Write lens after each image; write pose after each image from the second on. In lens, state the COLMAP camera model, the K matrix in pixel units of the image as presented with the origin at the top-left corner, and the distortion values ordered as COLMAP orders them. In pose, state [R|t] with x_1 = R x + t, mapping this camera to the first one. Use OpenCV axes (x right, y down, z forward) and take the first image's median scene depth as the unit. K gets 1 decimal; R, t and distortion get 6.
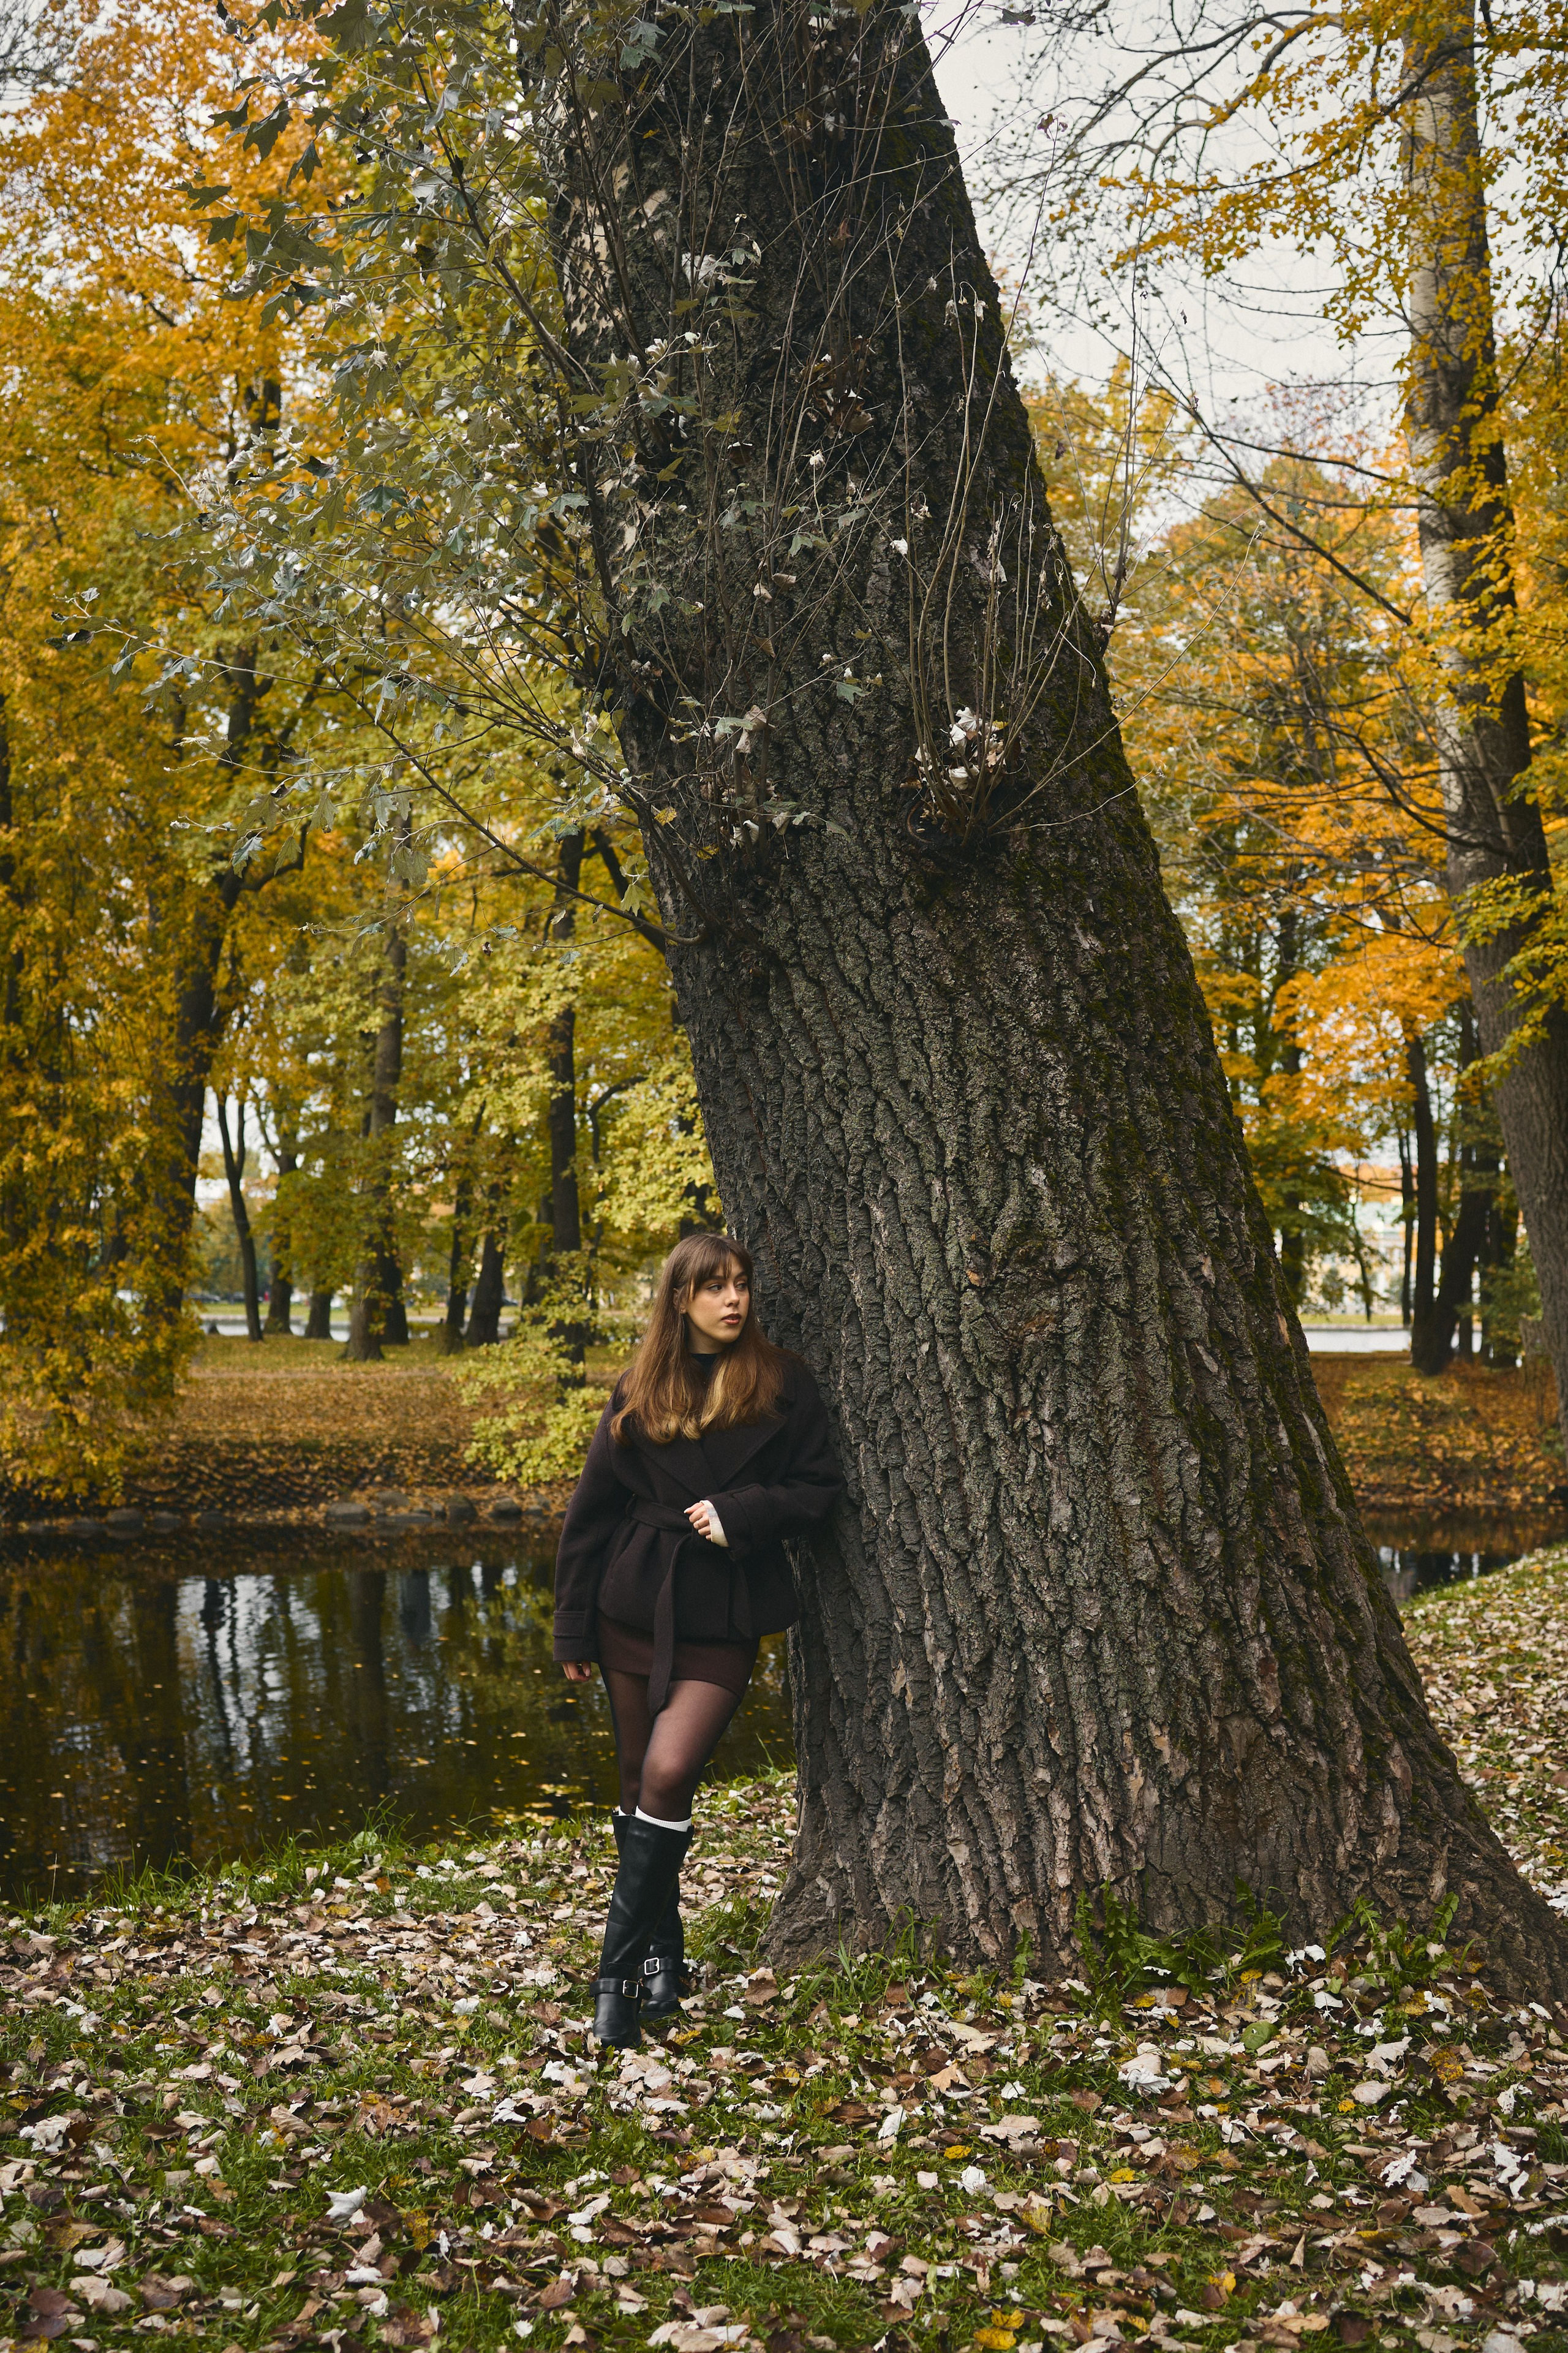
lens RADIAL K [[2417.4, 0, 794.6], [0, 2417.4, 1165.6], [0, 0, 1]] dist [-0.062203, 0.000000]
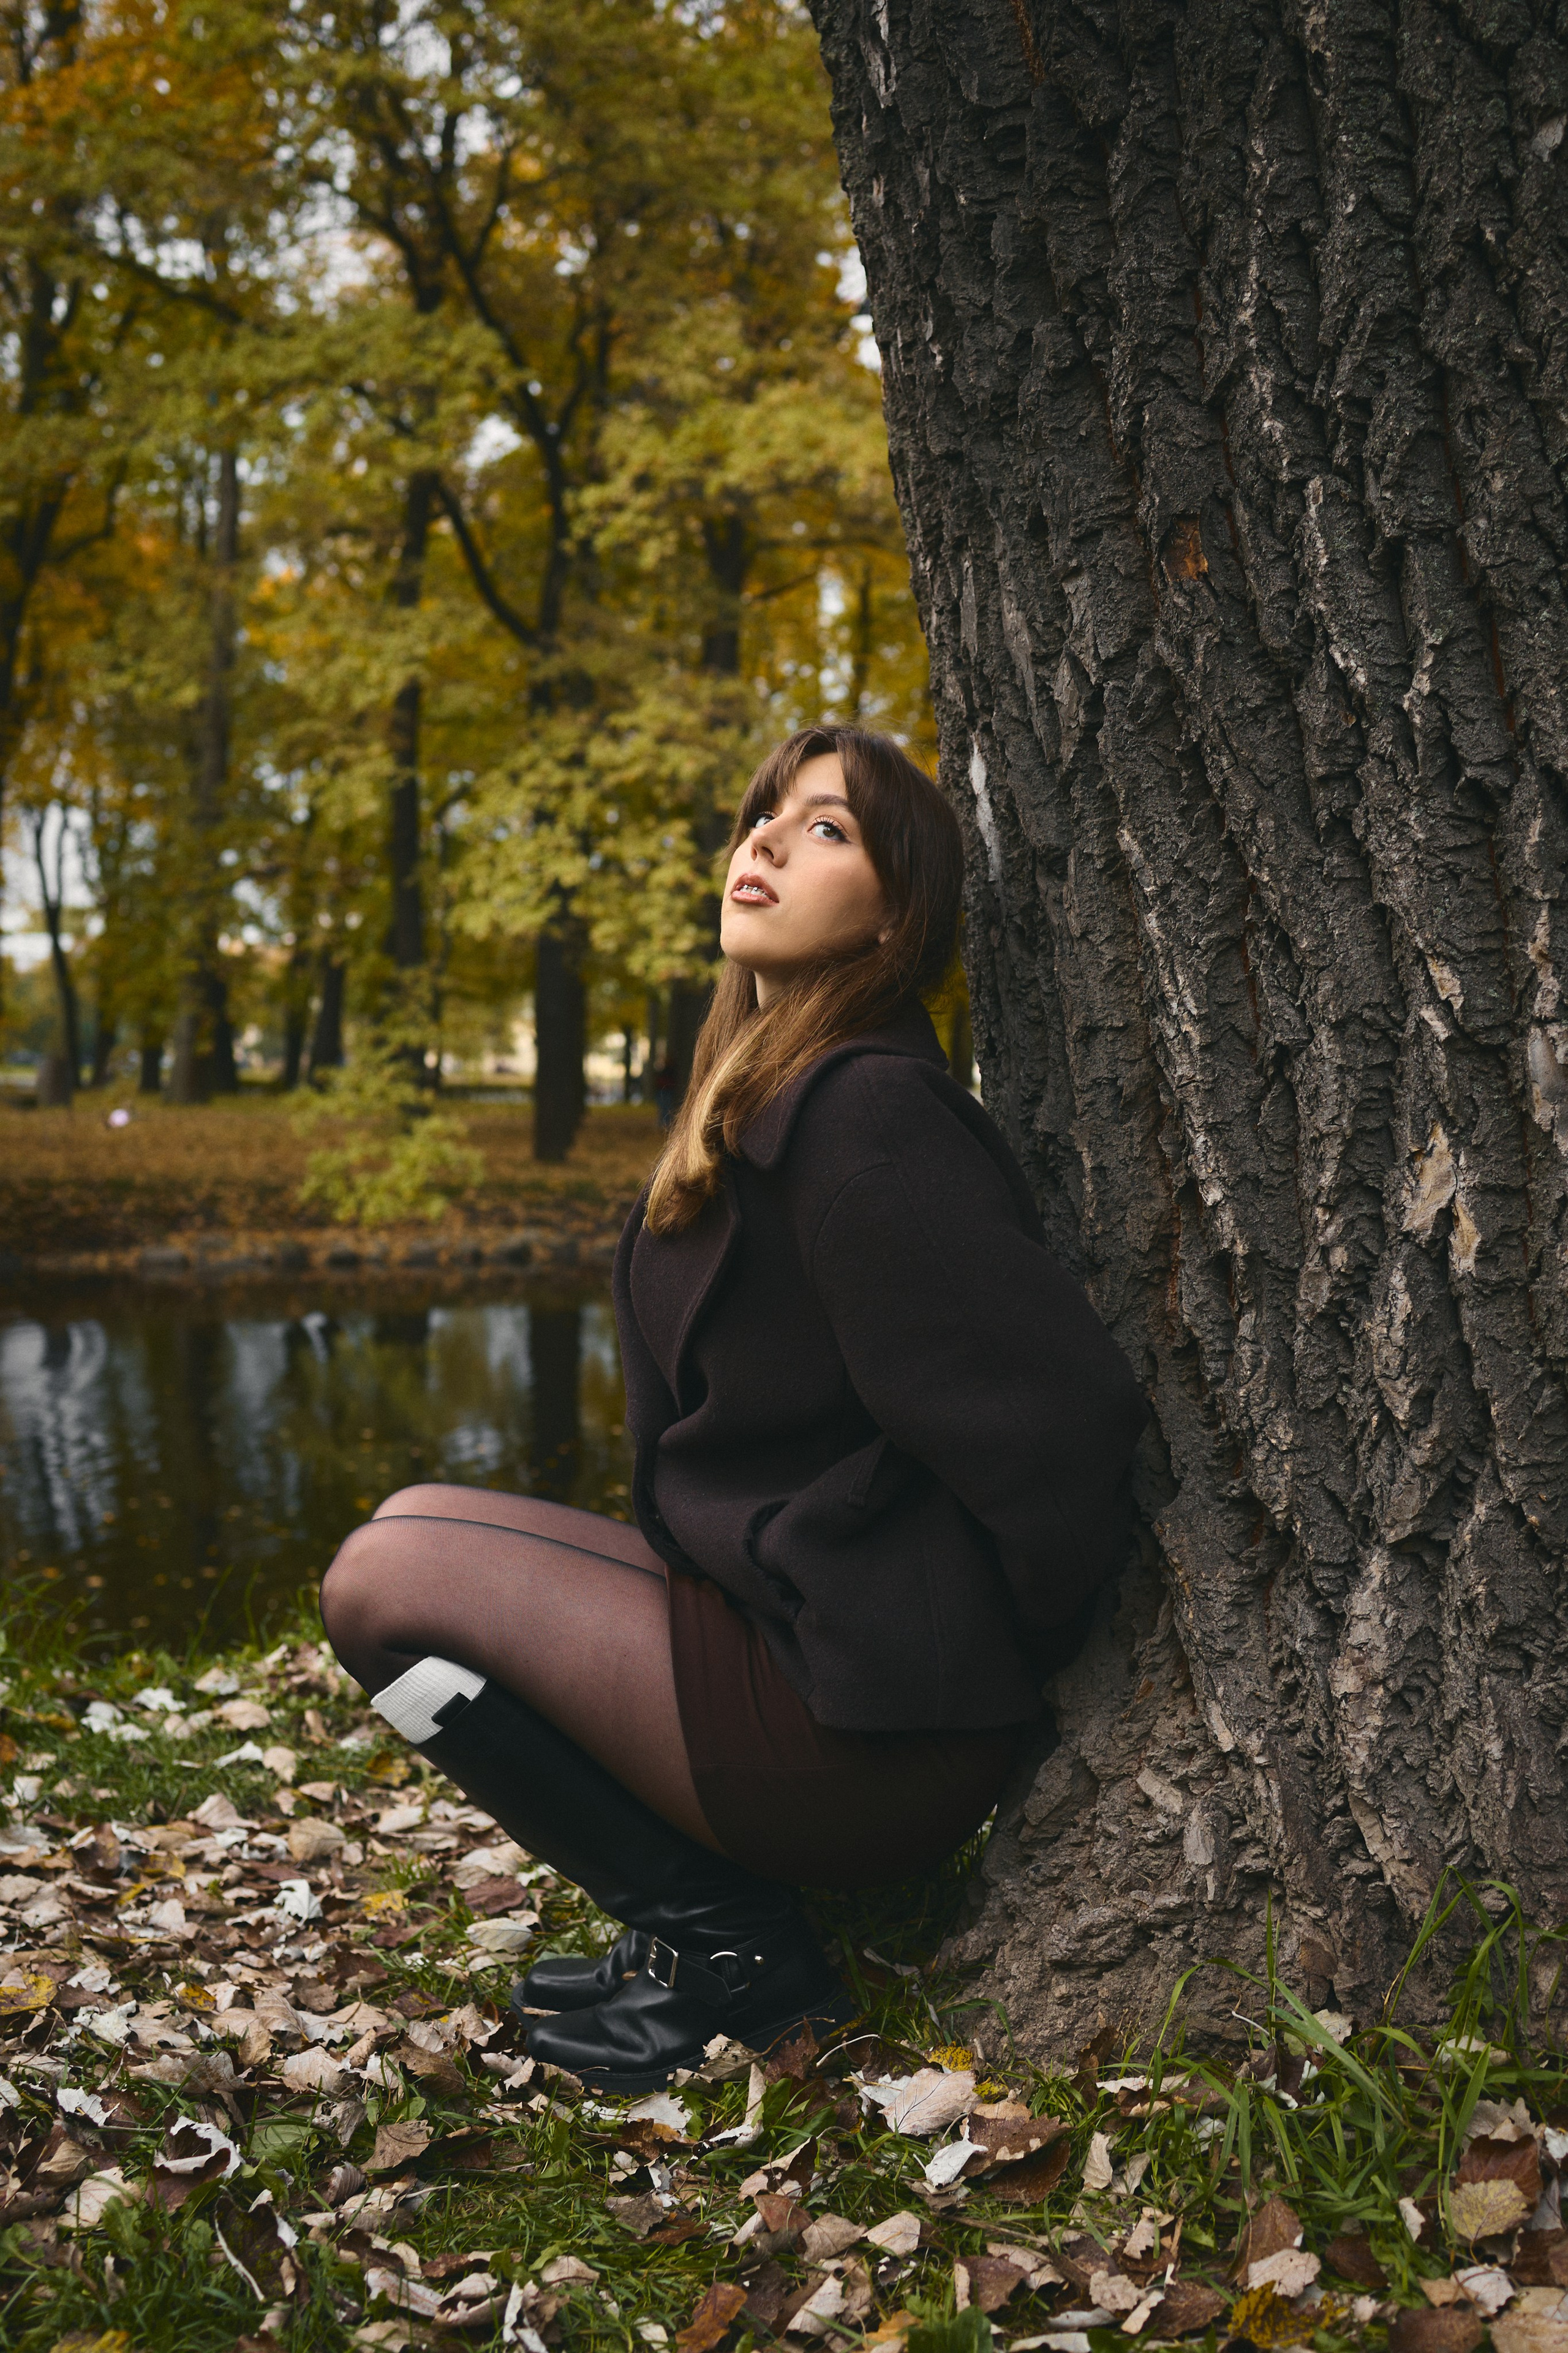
lens RADIAL K [[2417.4, 0, 779.6], [0, 2417.4, 1190.2], [0, 0, 1]] dist [-0.062203, 0.000000]
pose [[0.998346, 0.006476, 0.057125, -0.010519], [-0.012070, 0.995100, 0.098136, 0.030421], [-0.056210, -0.098663, 0.993532, 0.113241]]
